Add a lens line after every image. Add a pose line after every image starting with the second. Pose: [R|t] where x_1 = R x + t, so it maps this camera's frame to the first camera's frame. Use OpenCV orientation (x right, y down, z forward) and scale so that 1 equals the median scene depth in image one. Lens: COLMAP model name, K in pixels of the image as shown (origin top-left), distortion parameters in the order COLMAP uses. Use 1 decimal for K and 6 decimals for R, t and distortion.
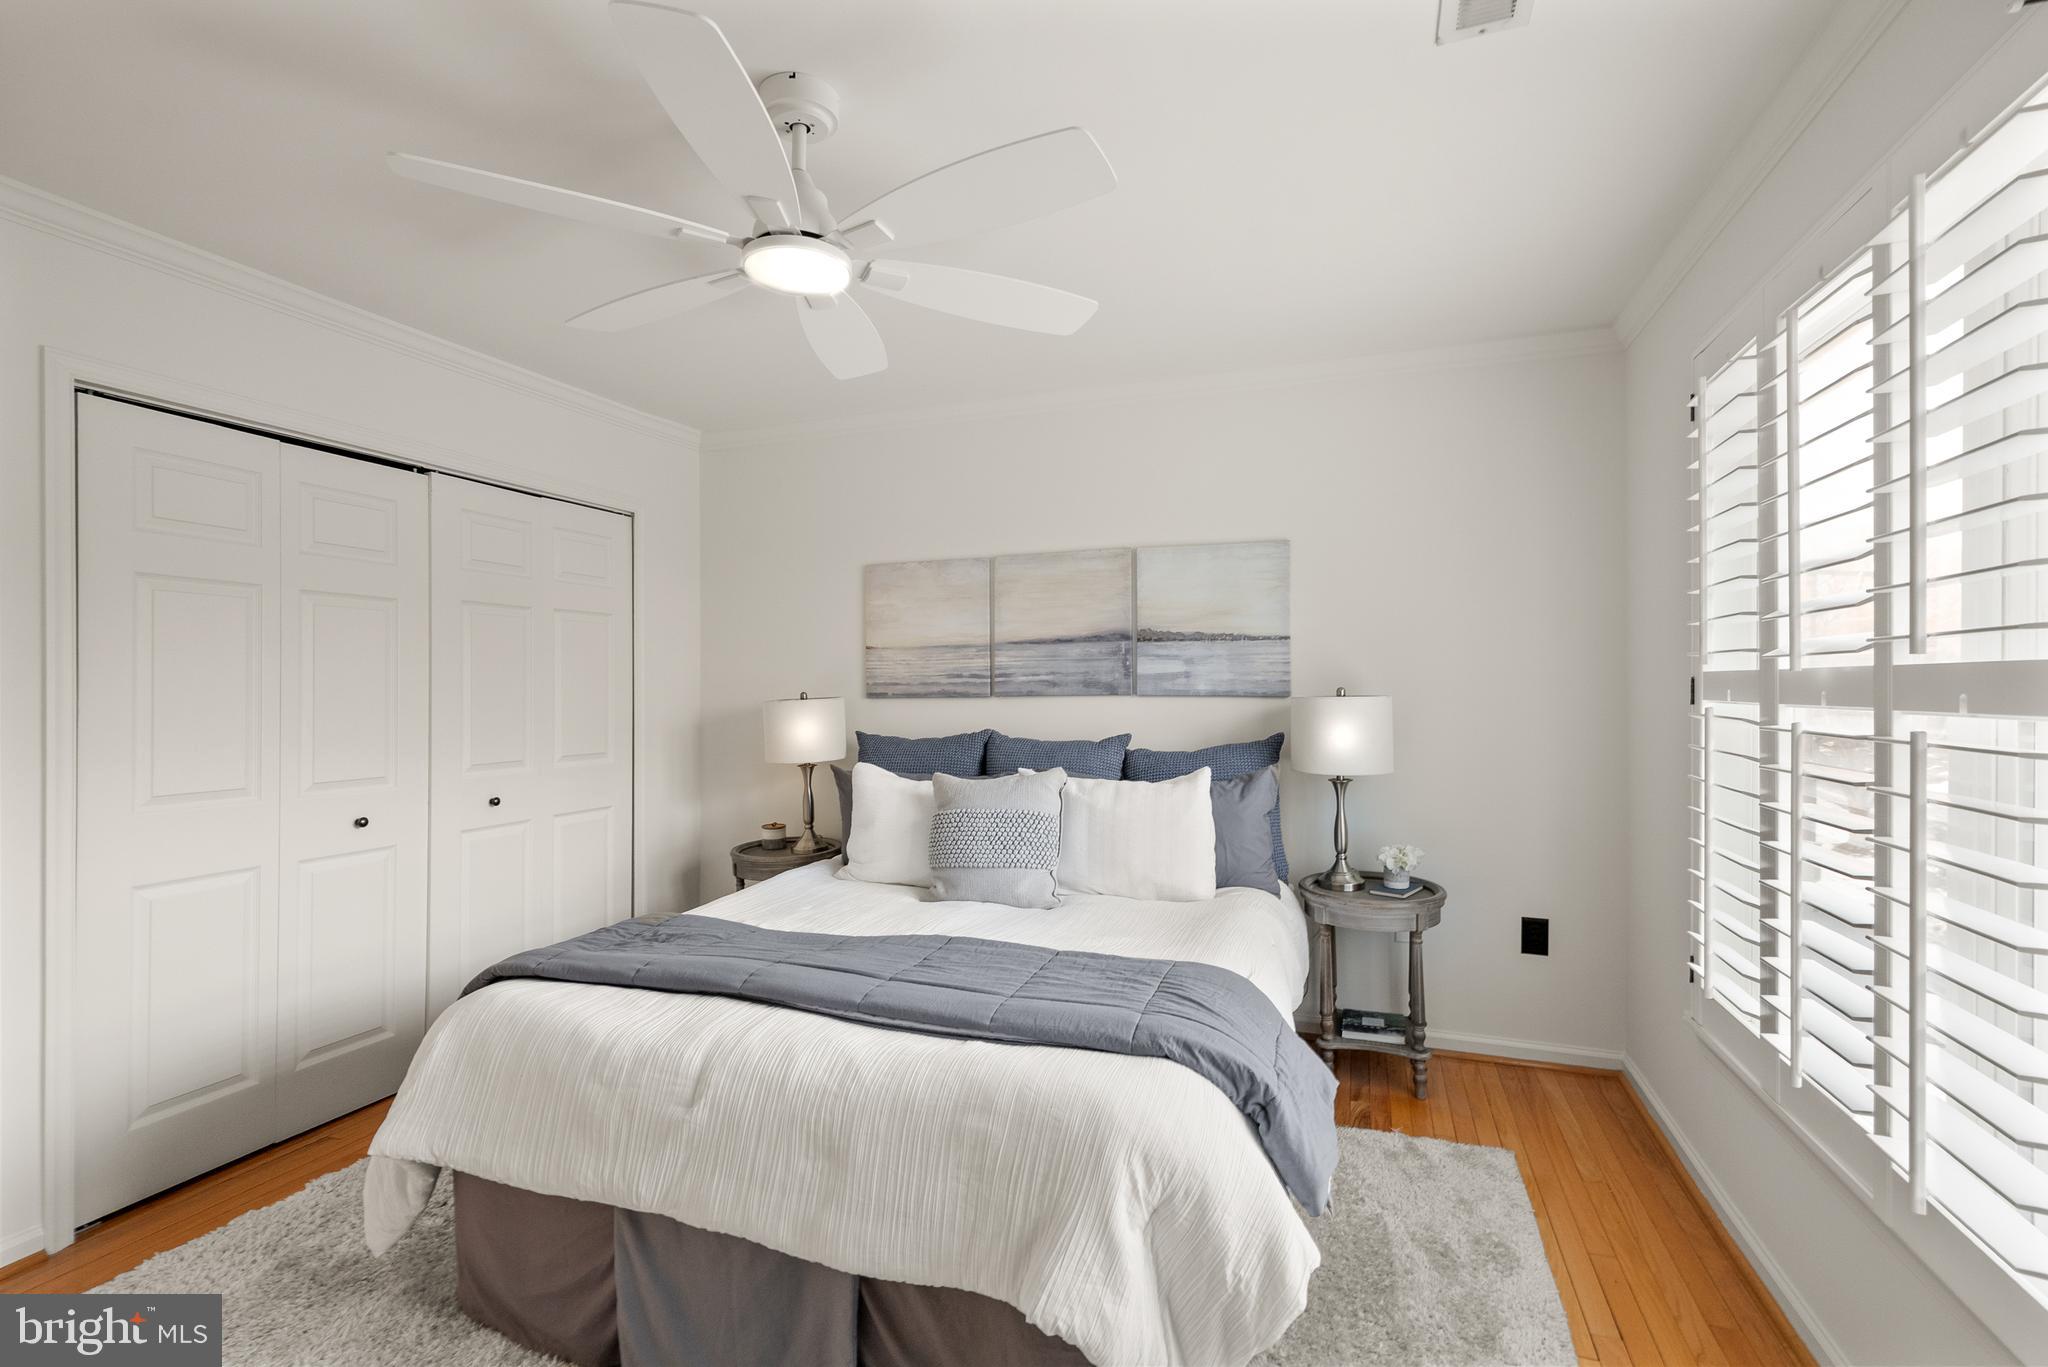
lens RADIAL K [[939.5, 0, 1021.1], [0, 939.5, 684.9], [0, 0, 1]] dist [-0.000013, 0.000148]
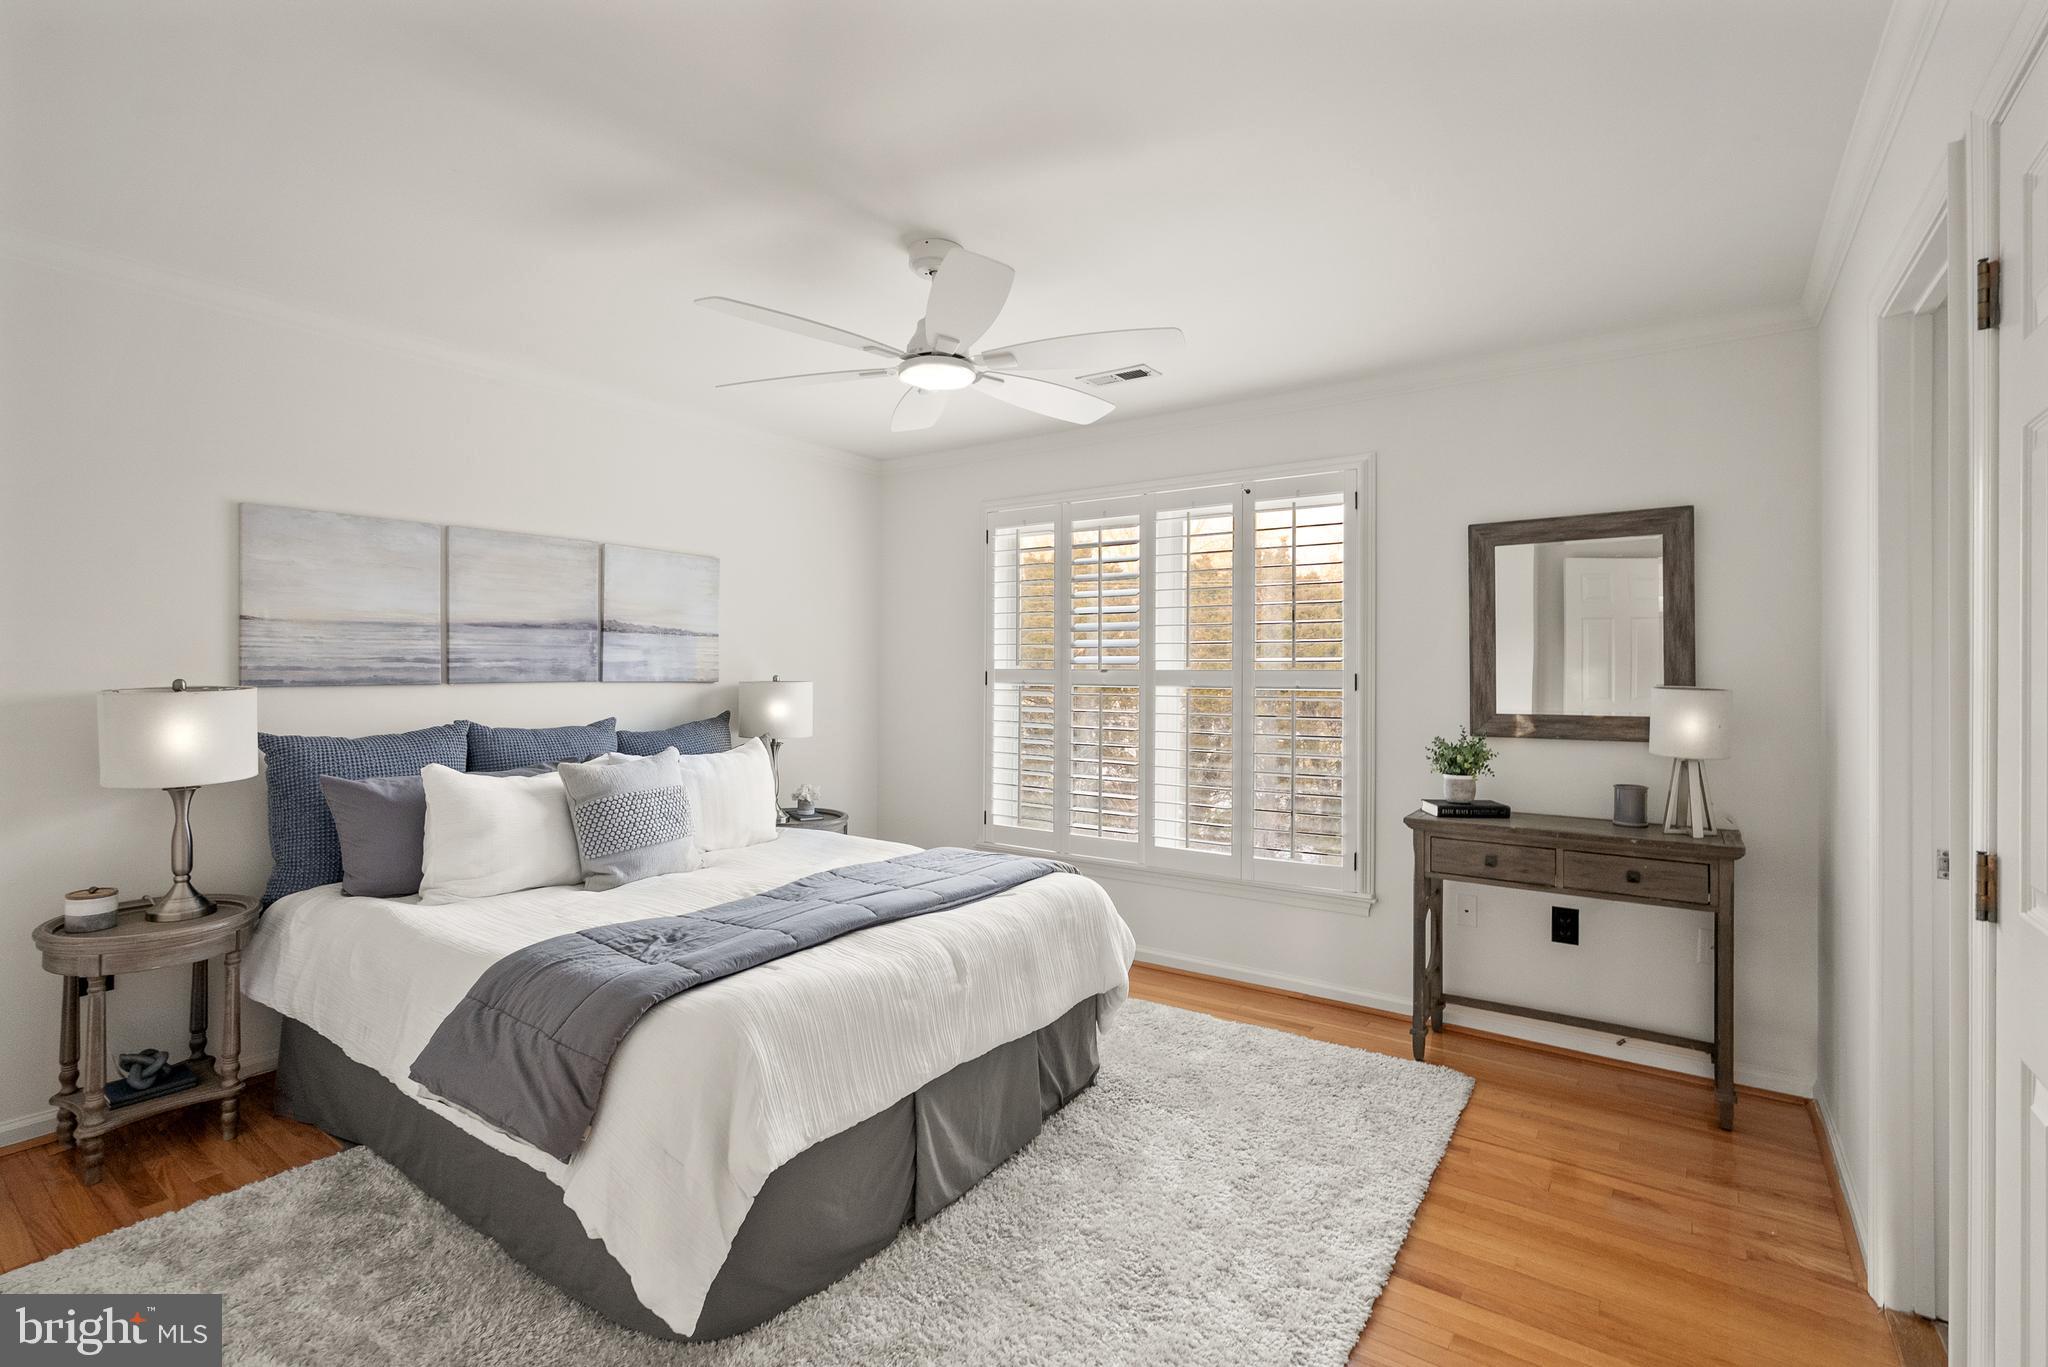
lens RADIAL K [[939.5, 0, 1021.1], [0, 939.5, 684.9], [0, 0, 1]] dist [-0.000013, 0.000148]
pose [[0.263831, -0.008935, 0.964528, -0.764757], [-0.009825, 0.999880, 0.011950, -0.002655], [-0.964519, -0.012629, 0.263712, 0.253691]]
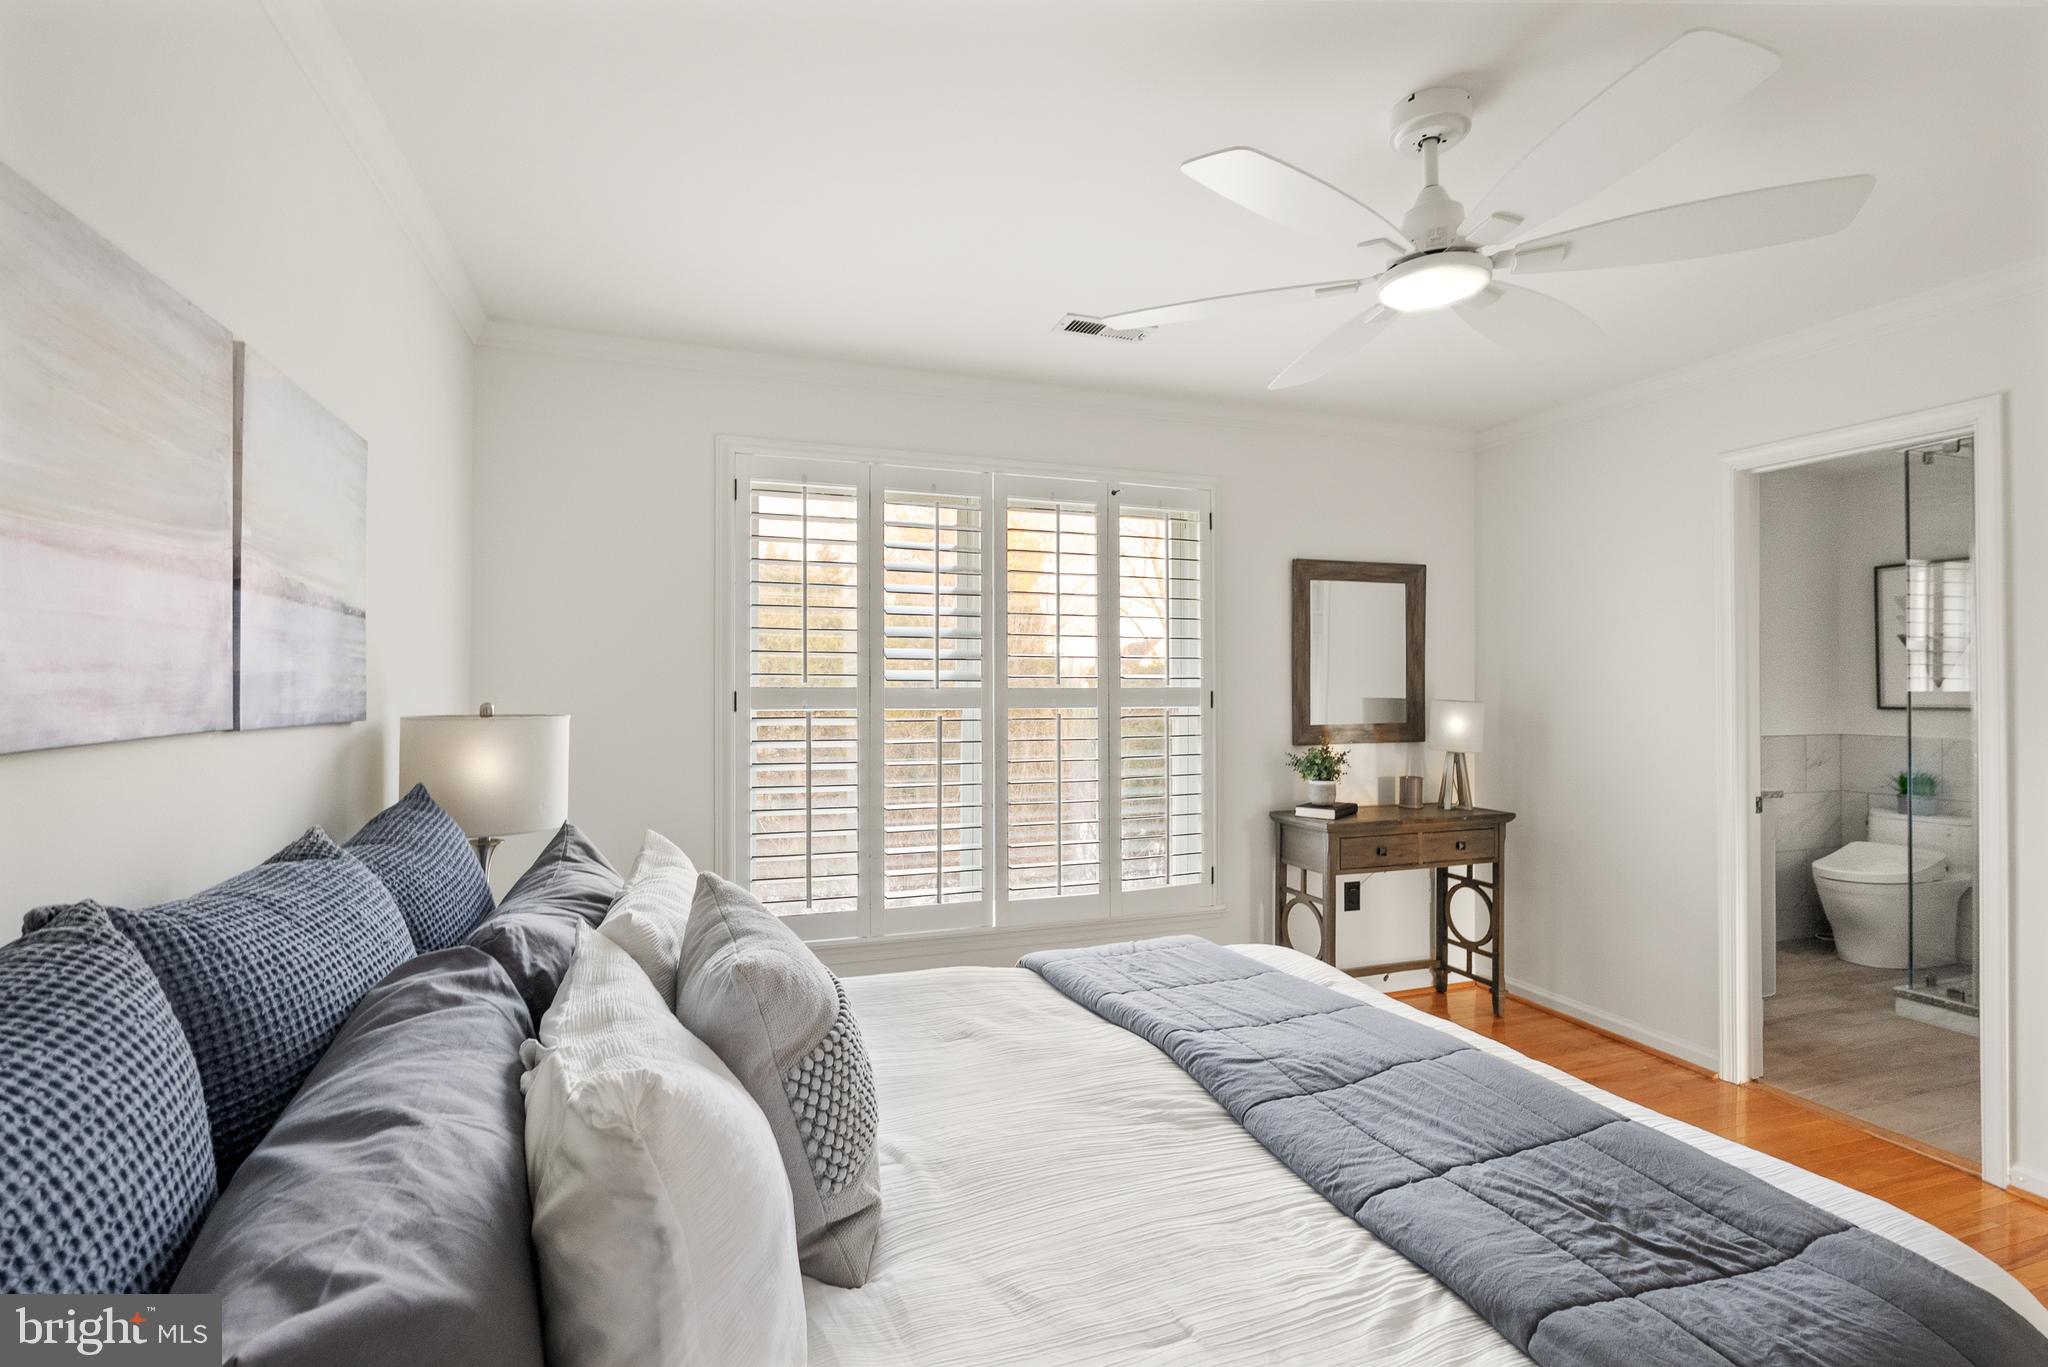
lens RADIAL K [[939.5, 0, 1021.1], [0, 939.5, 684.9], [0, 0, 1]] dist [-0.000013, 0.000148]
pose [[-0.643208, -0.007491, 0.765655, -0.353455], [-0.010421, 0.999945, 0.001029, -0.011509], [-0.765620, -0.007316, -0.643251, 0.980447]]
